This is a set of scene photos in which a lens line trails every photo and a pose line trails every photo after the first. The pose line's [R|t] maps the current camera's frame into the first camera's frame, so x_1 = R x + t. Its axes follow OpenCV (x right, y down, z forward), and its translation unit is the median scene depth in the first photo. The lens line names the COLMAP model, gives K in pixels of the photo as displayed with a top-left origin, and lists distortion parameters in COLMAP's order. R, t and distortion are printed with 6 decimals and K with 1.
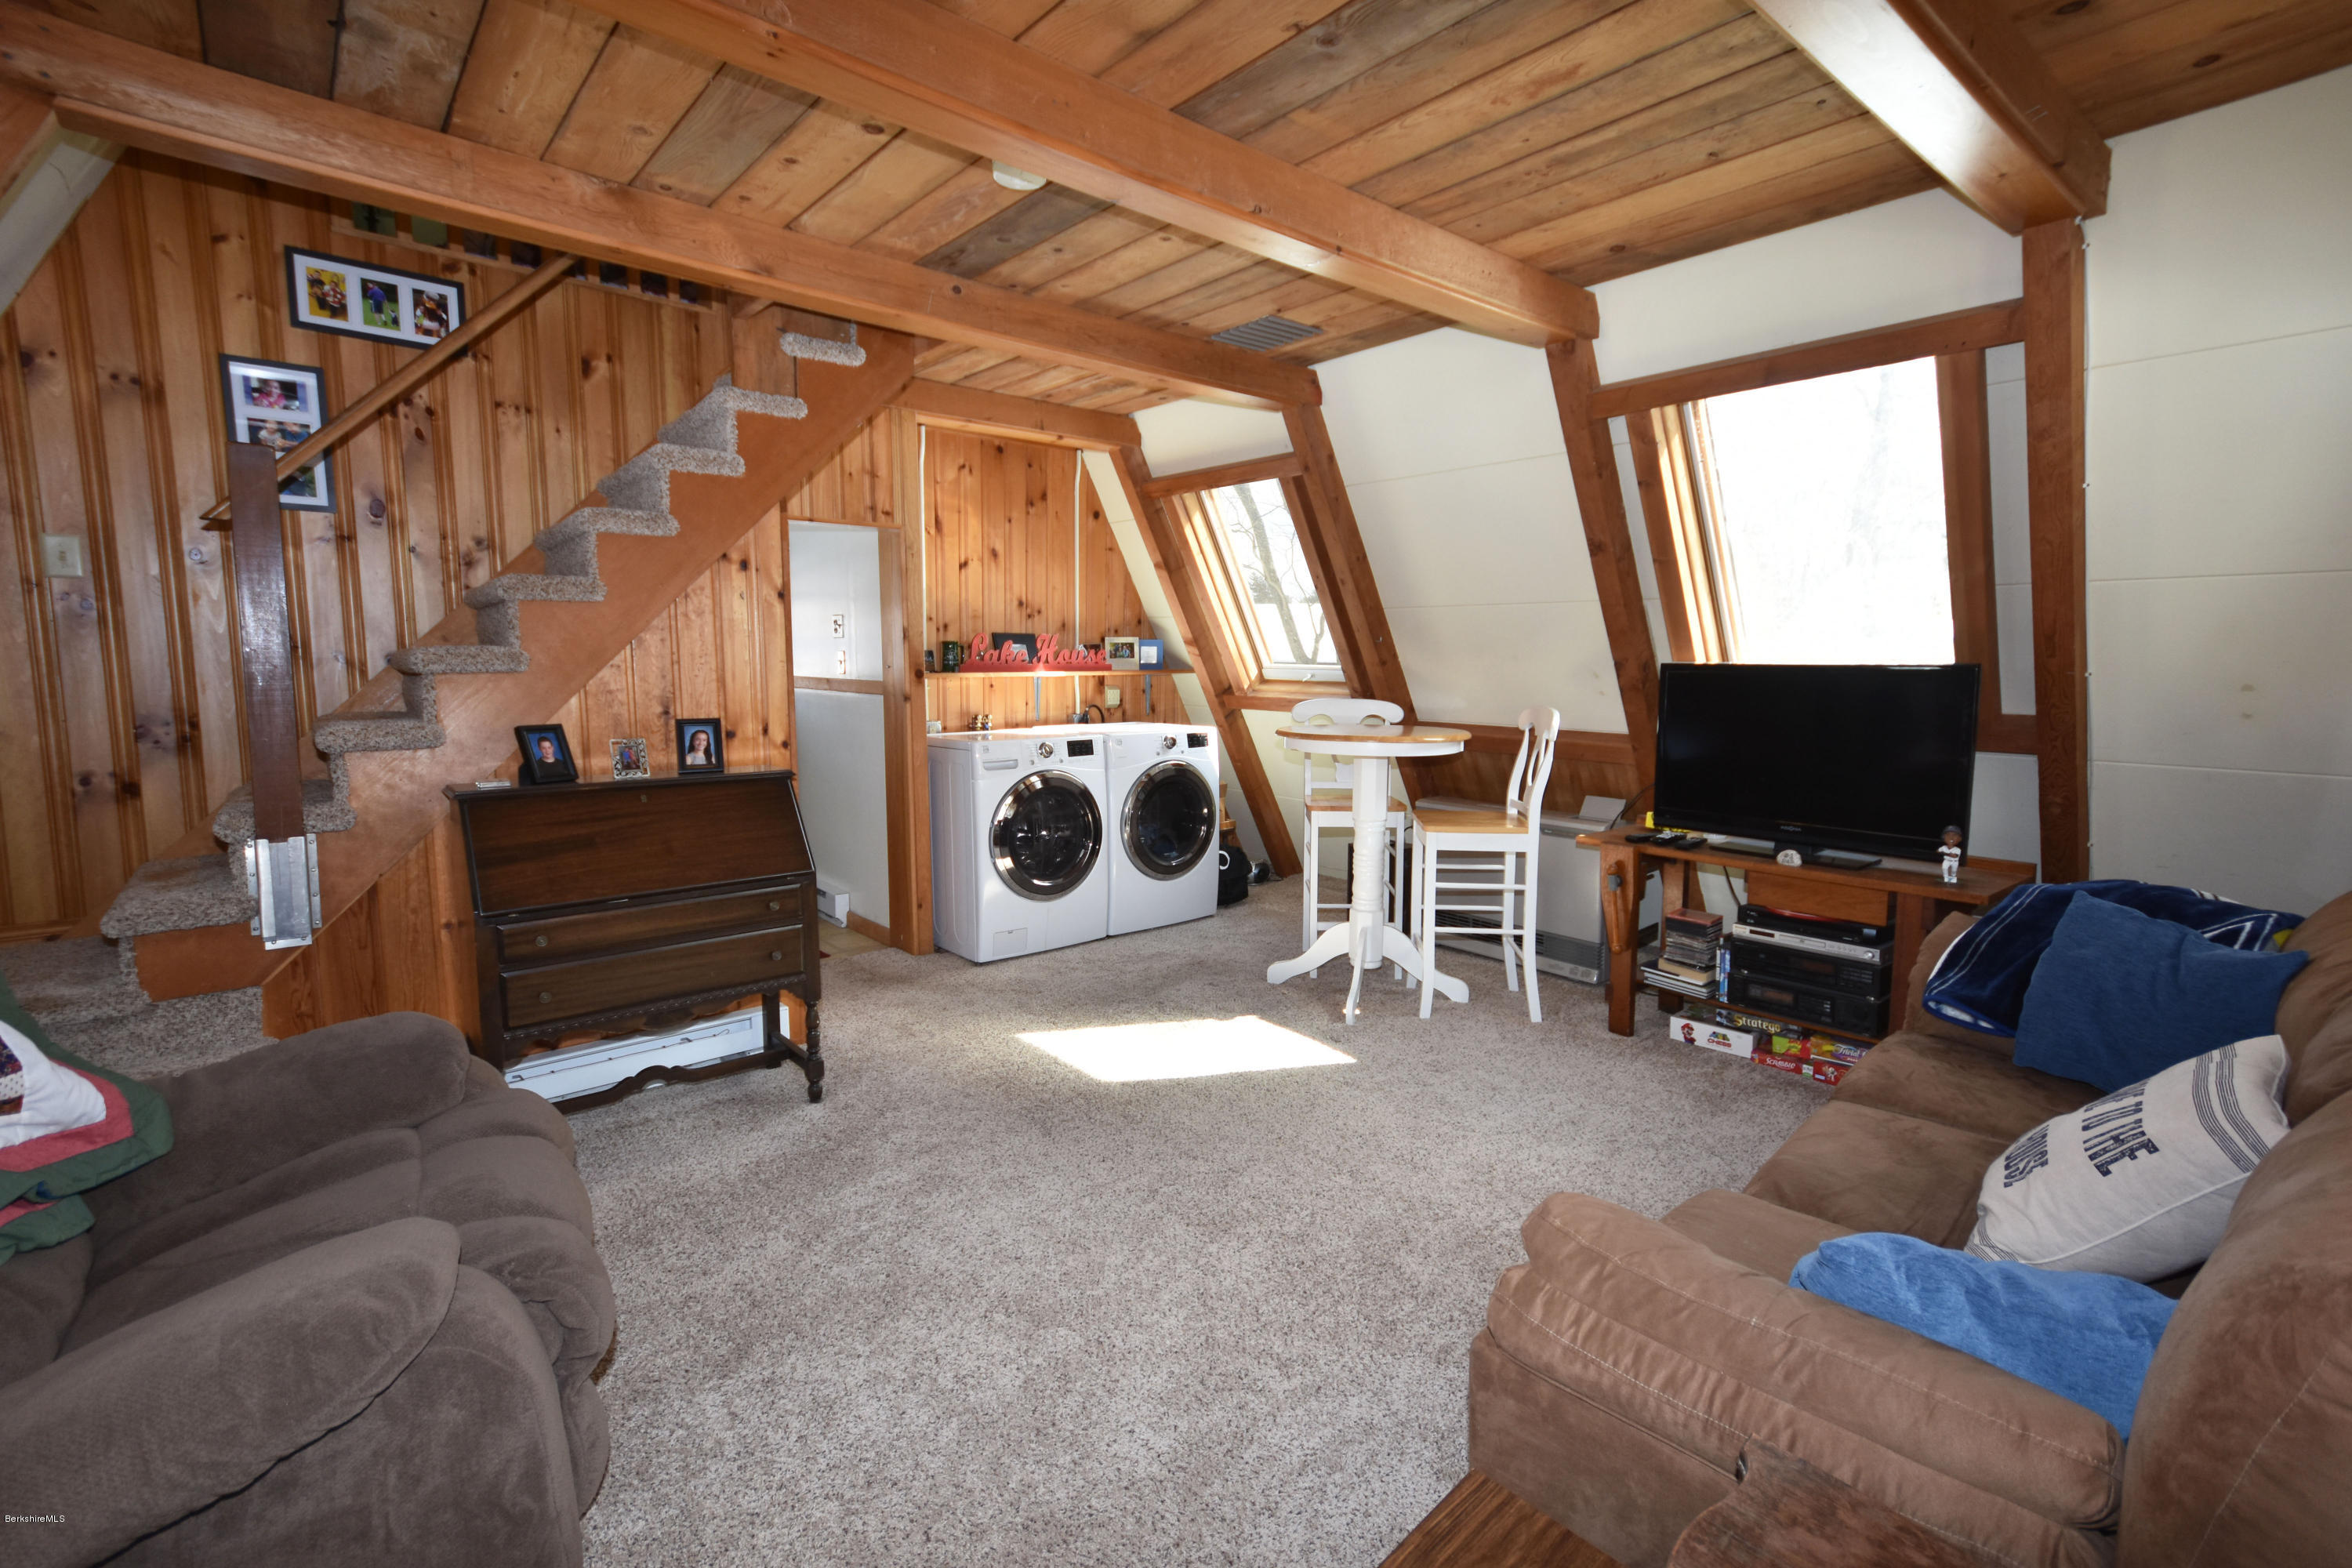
lens RADIAL K [[1071.3, 0, 1194.6], [0, 1071.3, 776.6], [0, 0, 1]] dist [0.015807, 0.000284]
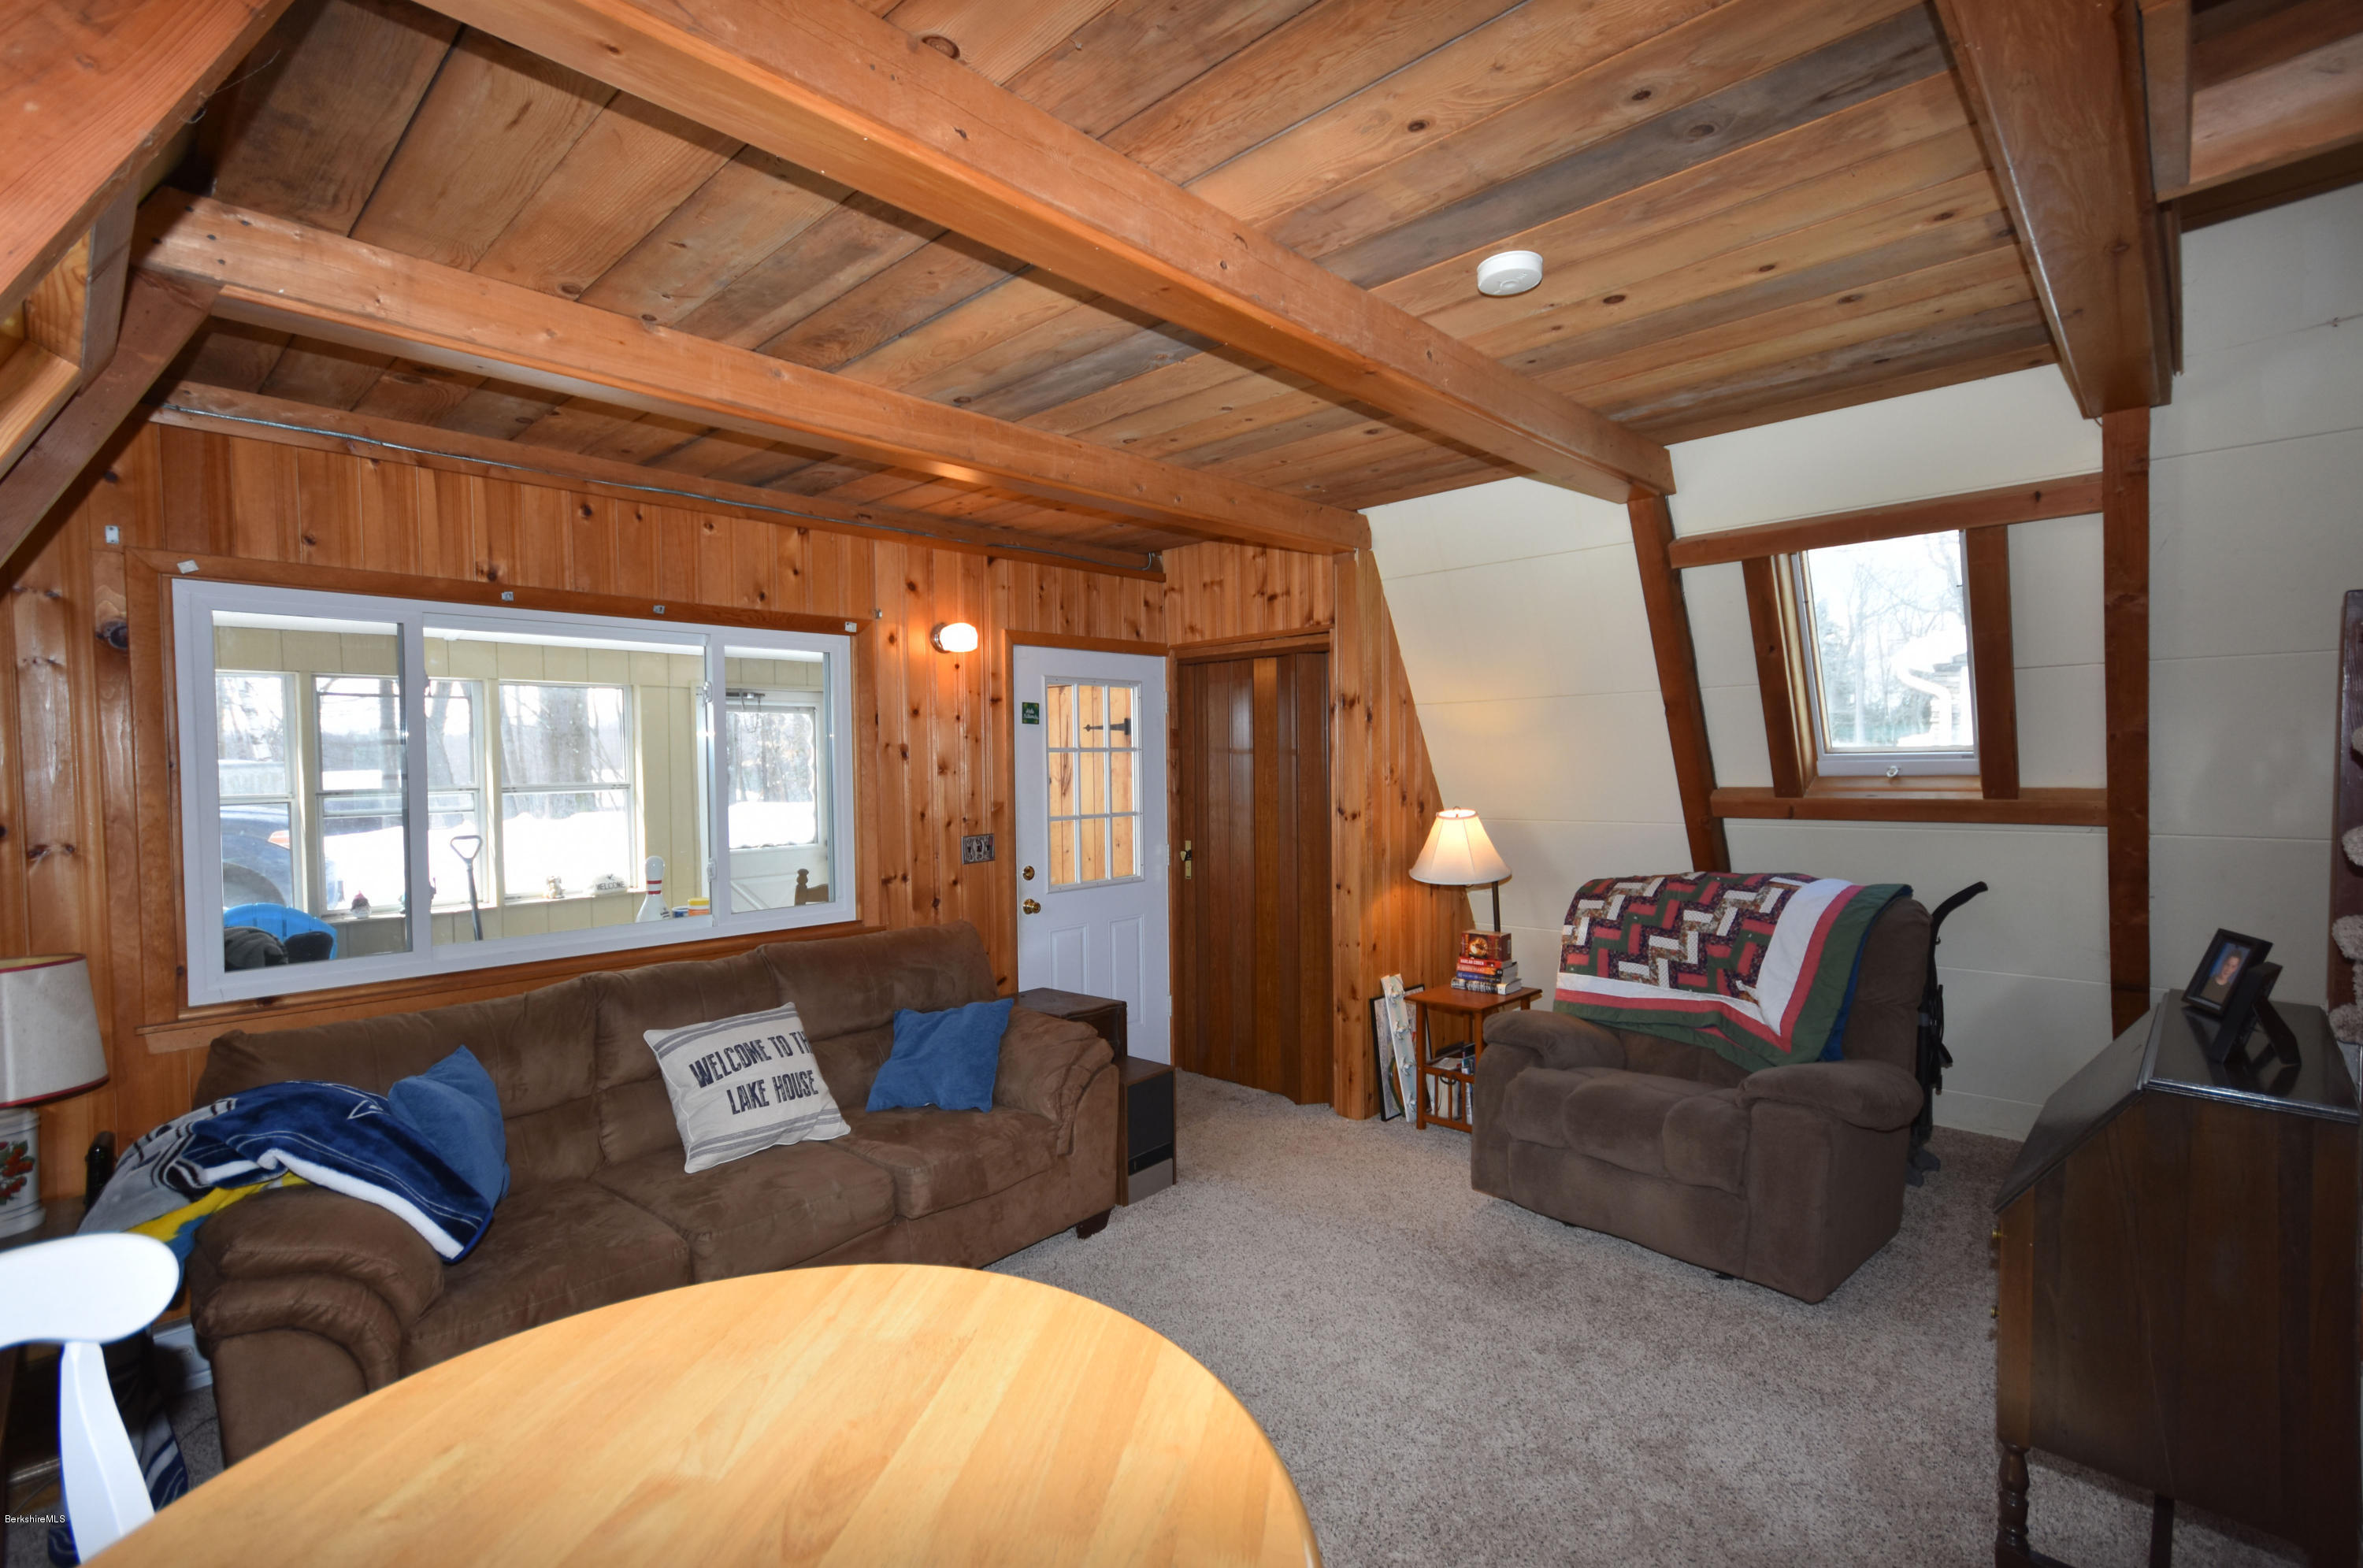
lens RADIAL K [[1076.2, 0, 1200.2], [0, 1076.2, 776.5], [0, 0, 1]] dist [0.015807, 0.000284]
pose [[-0.993606, 0.010566, -0.112411, 0.129089], [-0.003823, 0.991893, 0.127022, -0.195004], [0.112842, 0.126639, -0.985510, 1.318707]]
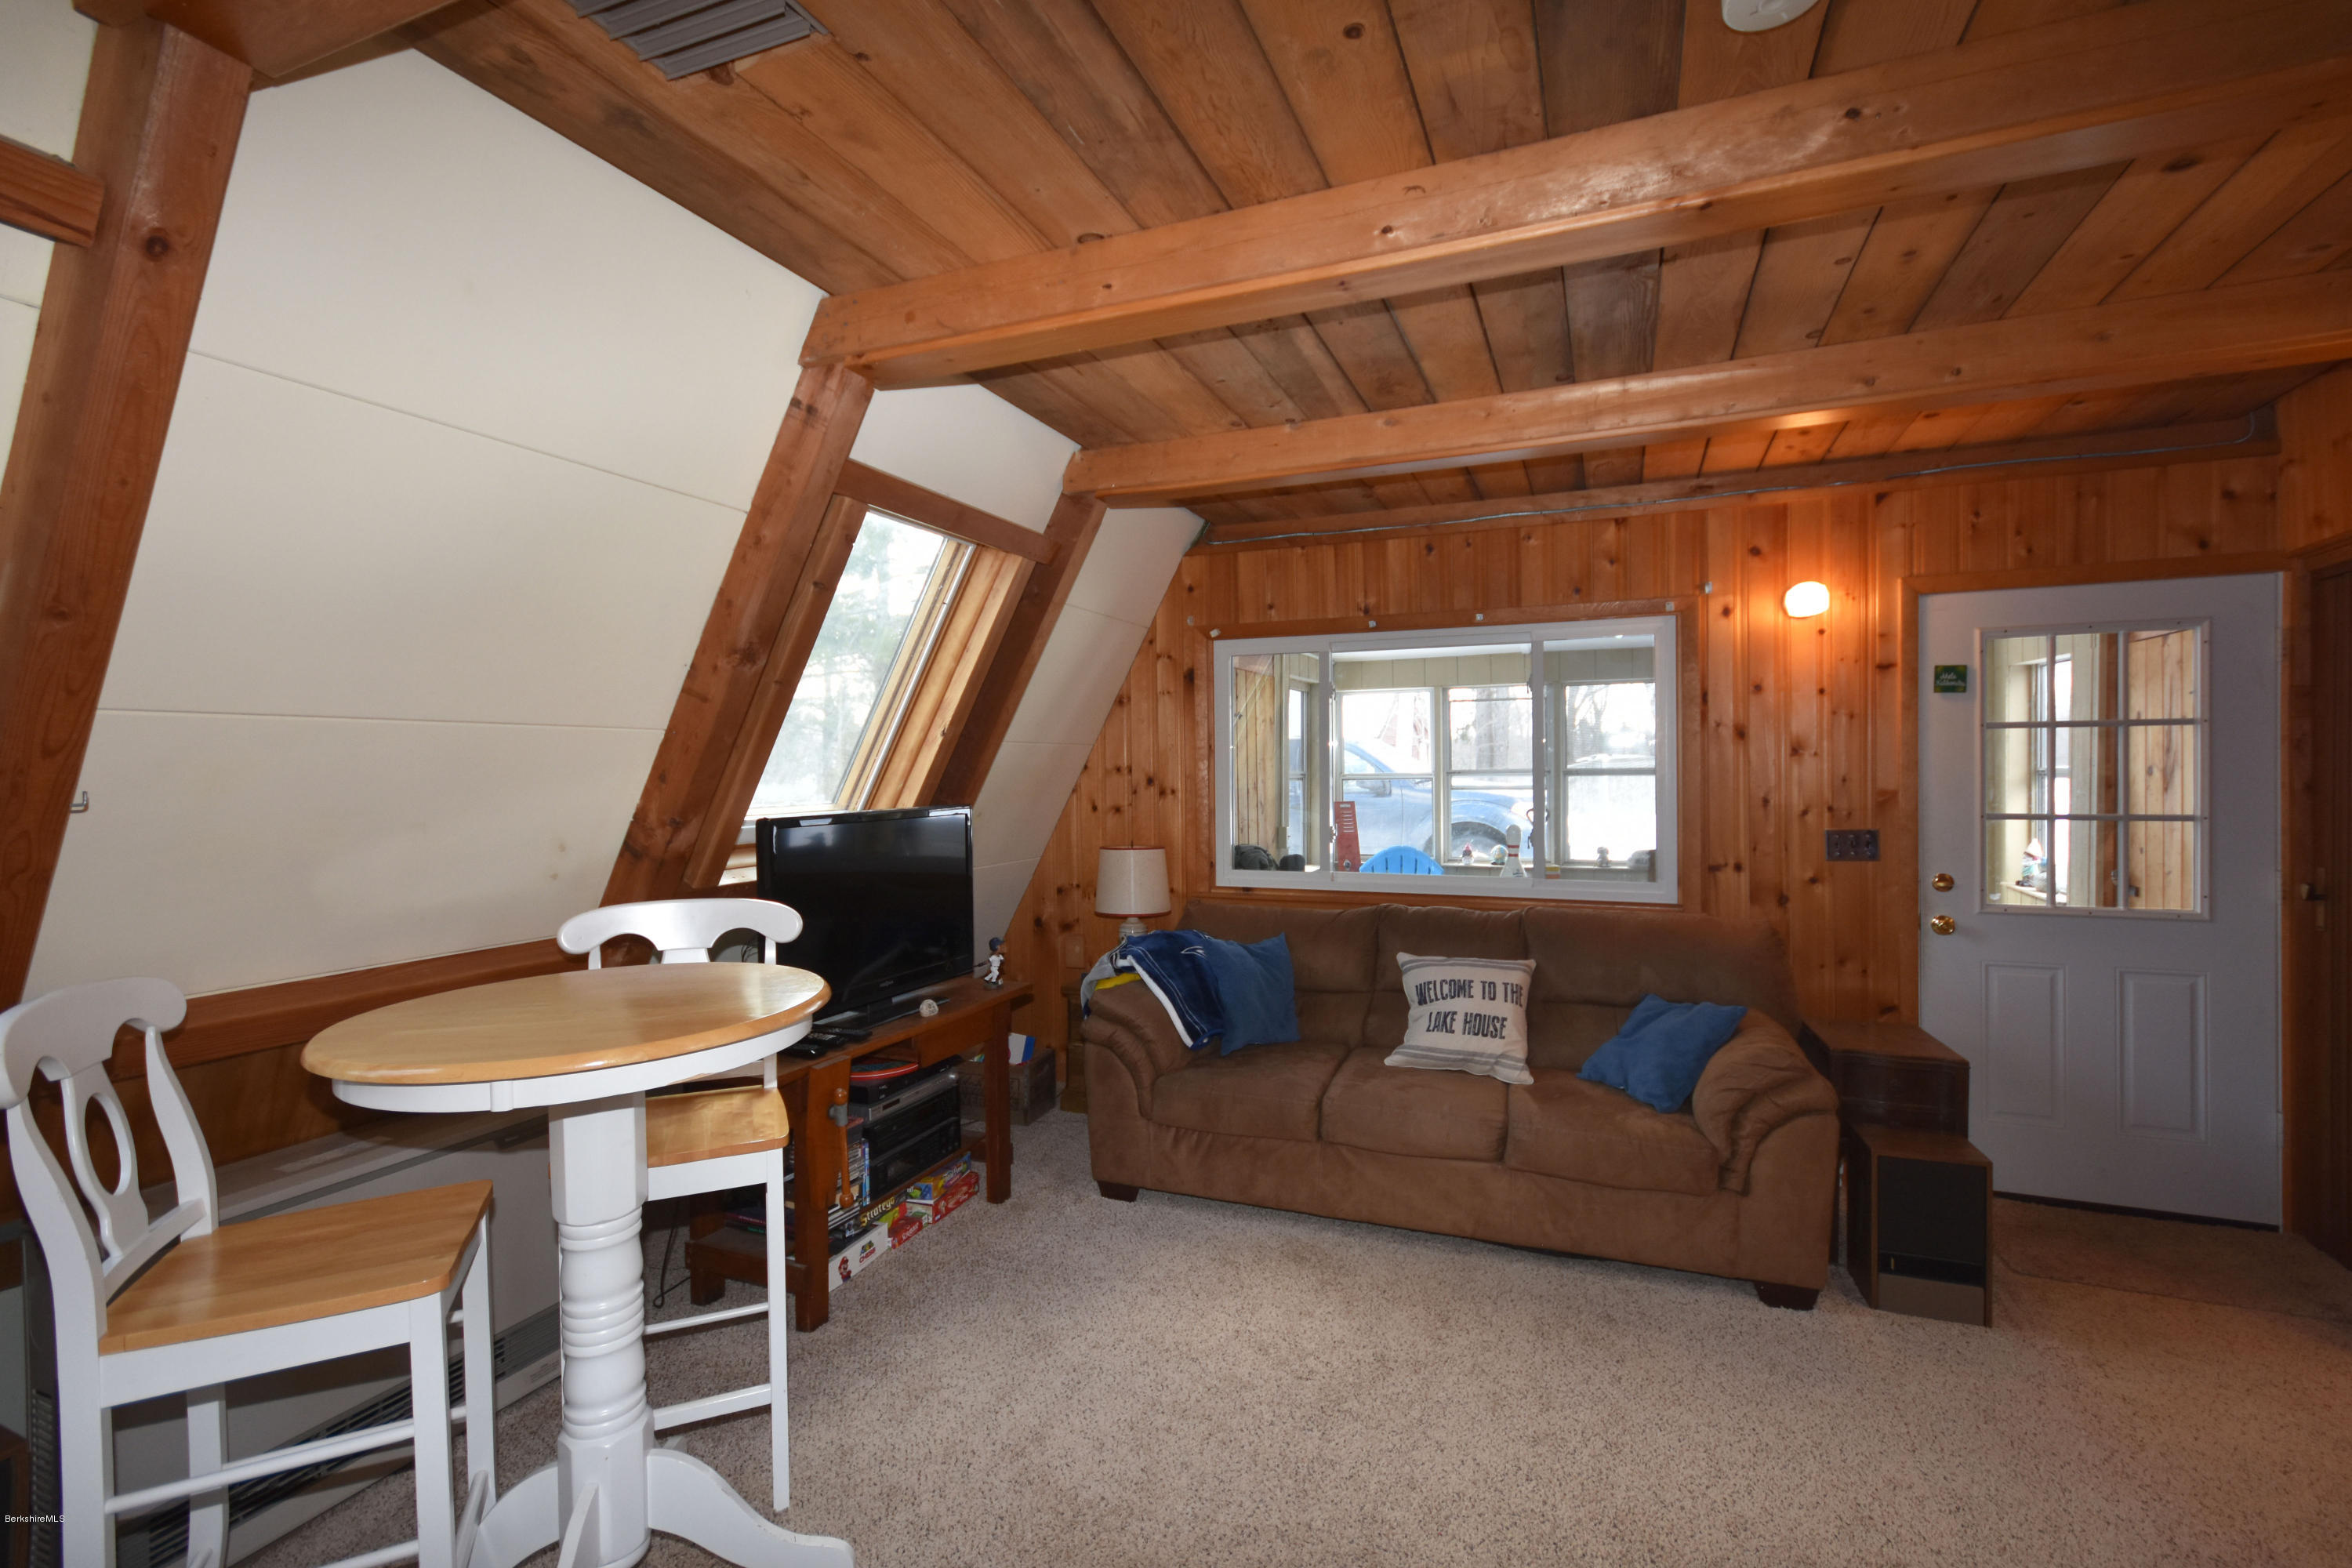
lens RADIAL K [[1055.9, 0, 1176.0], [0, 1055.9, 784.0], [0, 0, 1]] dist [0.016640, 0.000073]
pose [[-0.453047, -0.013477, 0.891385, -0.369130], [0.106789, 0.991866, 0.069272, -0.155446], [-0.885067, 0.126574, -0.447923, 1.119412]]
